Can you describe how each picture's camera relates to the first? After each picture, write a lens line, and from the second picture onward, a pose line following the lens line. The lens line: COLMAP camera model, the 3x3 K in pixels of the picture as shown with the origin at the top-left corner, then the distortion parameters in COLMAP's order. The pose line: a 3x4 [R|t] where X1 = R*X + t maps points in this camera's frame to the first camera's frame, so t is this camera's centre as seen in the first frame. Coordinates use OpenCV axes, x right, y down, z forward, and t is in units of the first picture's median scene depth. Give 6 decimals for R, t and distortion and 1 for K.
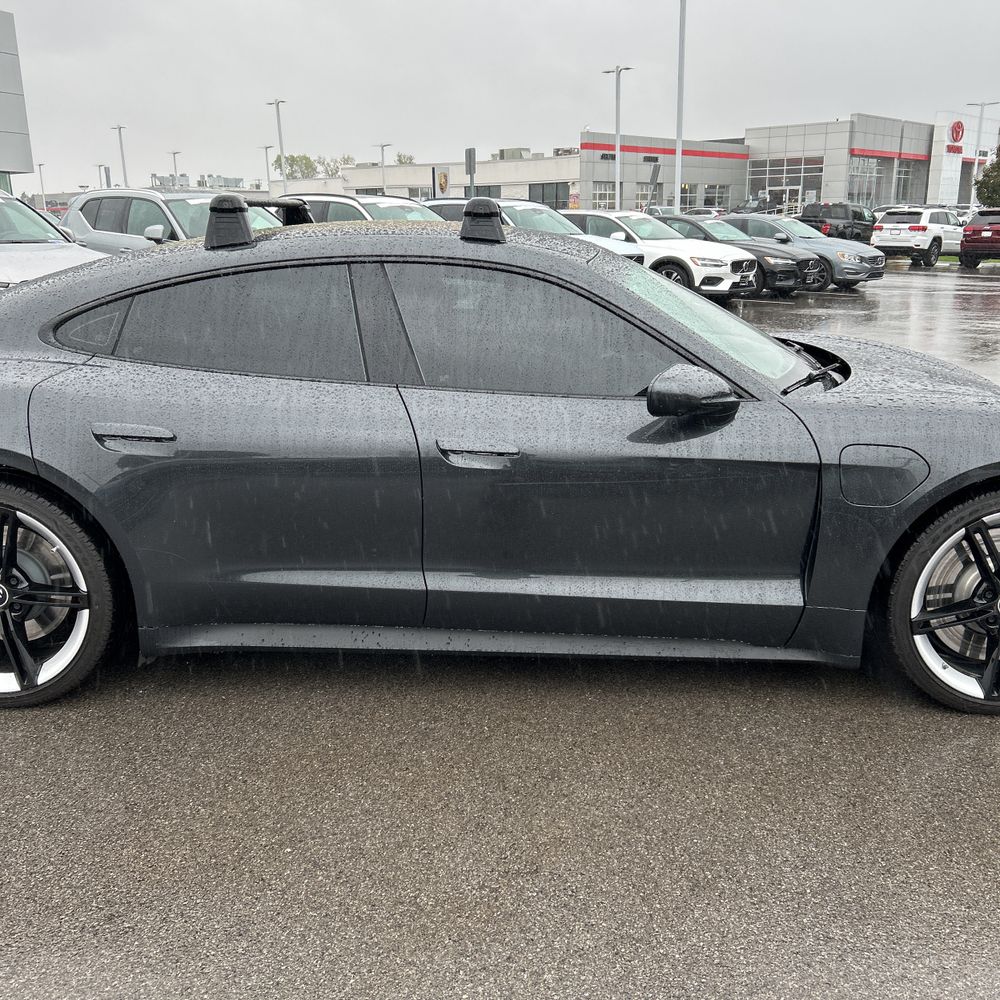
lens RADIAL K [[995.3, 0, 500.0], [0, 995.3, 500.0], [0, 0, 1]] dist [0.004507, 0.006752]
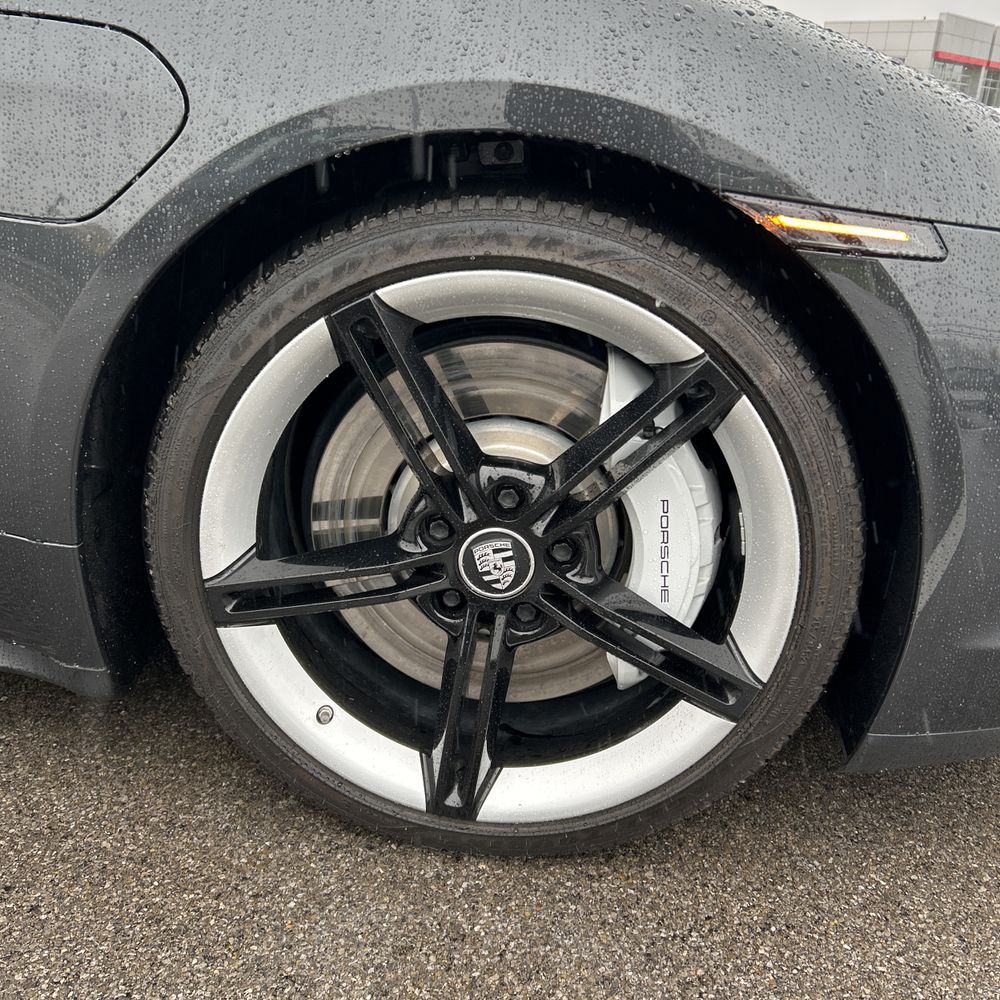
lens RADIAL K [[995.3, 0, 500.0], [0, 995.3, 500.0], [0, 0, 1]] dist [0.004507, 0.006752]
pose [[0.996484, 0.077584, -0.031644, 0.079531], [-0.073992, 0.992014, 0.102147, 0.007327], [0.039317, -0.099446, 0.994266, 0.100299]]
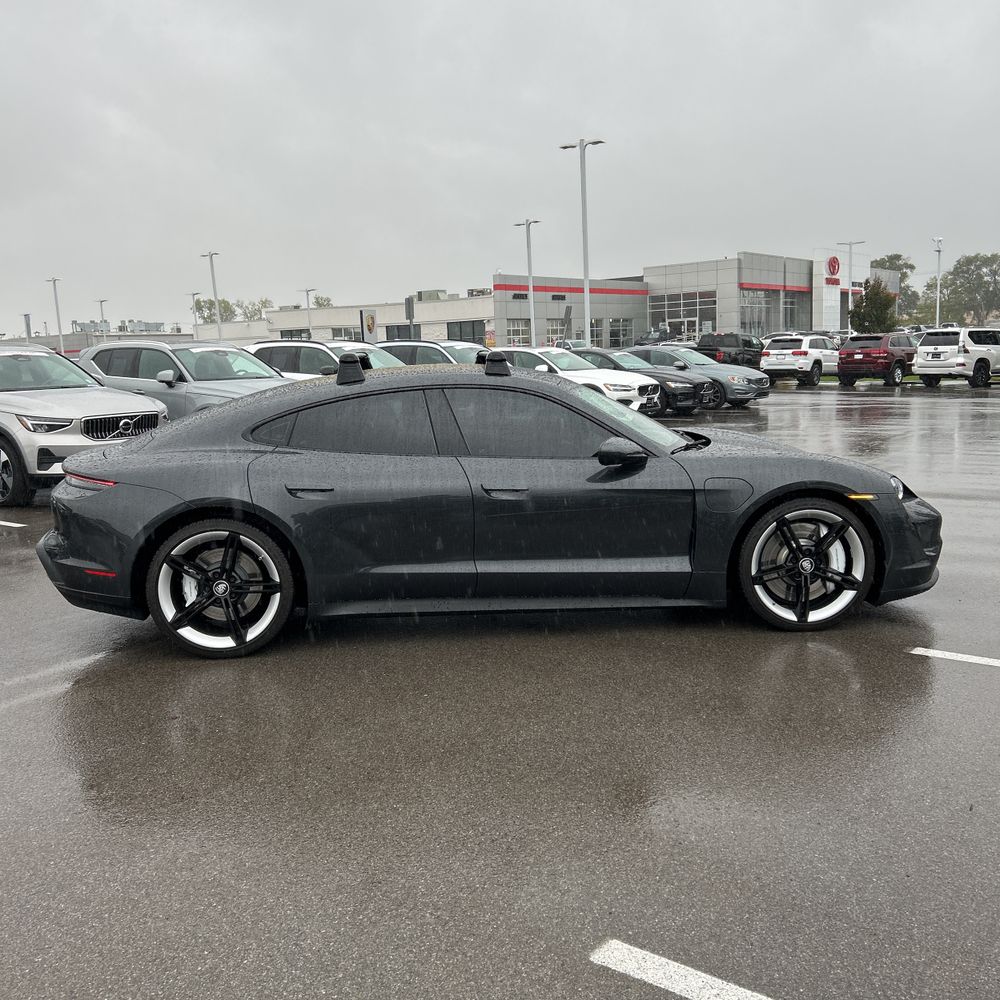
lens RADIAL K [[970.9, 0, 500.0], [0, 970.9, 500.0], [0, 0, 1]] dist [0.046709, -0.009784]
pose [[0.996200, -0.039630, 0.077550, -0.024568], [0.049055, 0.991110, -0.123669, 0.027044], [-0.071960, 0.127003, 0.989289, -0.105829]]
